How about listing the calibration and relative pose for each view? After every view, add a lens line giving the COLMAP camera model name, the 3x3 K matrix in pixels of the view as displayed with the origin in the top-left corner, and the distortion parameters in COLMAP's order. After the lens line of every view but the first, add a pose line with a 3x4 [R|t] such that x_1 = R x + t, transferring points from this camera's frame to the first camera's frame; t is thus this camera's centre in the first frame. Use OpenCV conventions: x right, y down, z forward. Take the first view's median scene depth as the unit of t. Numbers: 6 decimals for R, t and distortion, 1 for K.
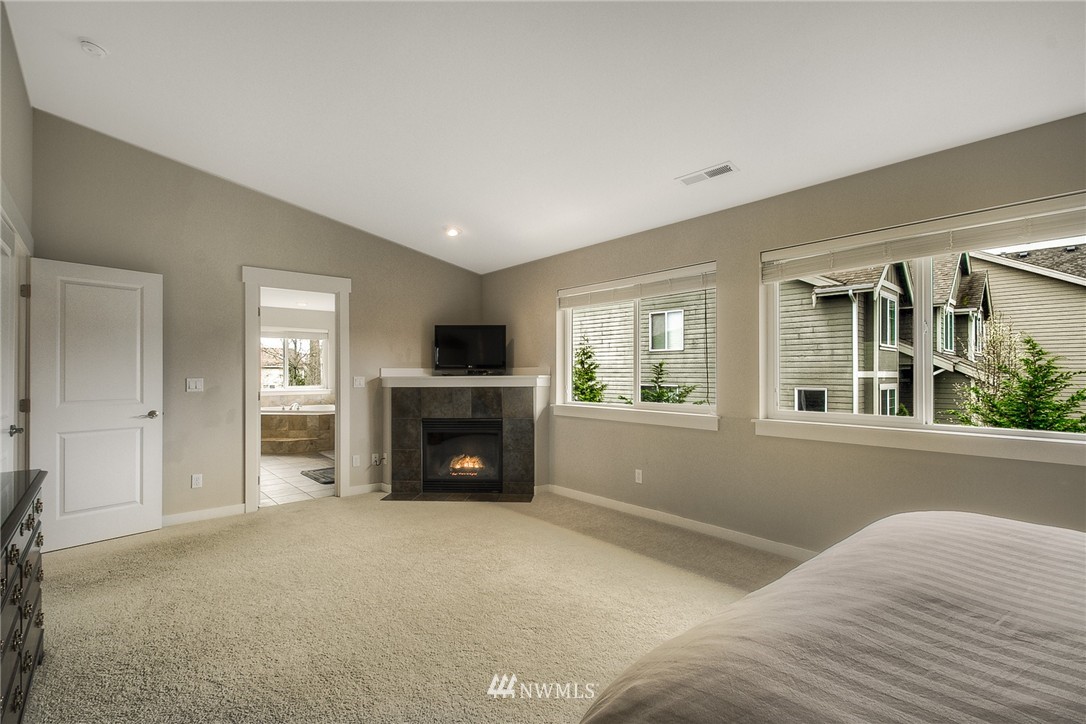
lens RADIAL K [[507.4, 0, 544.8], [0, 507.4, 371.9], [0, 0, 1]] dist [-0.000177, -0.000538]
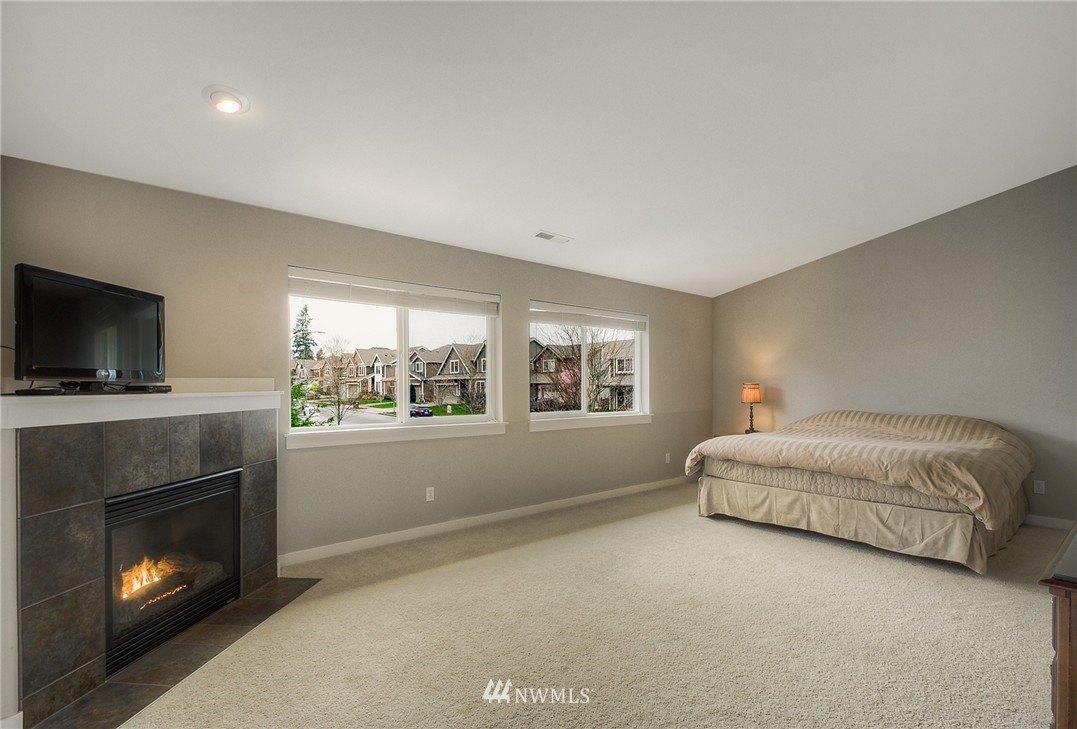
lens RADIAL K [[507.9, 0, 541.5], [0, 507.9, 389.3], [0, 0, 1]] dist [-0.000392, -0.000098]
pose [[0.018616, -0.004095, 0.999818, -0.646619], [0.002993, 0.999987, 0.004040, 0.002802], [-0.999822, 0.002917, 0.018628, 0.644029]]
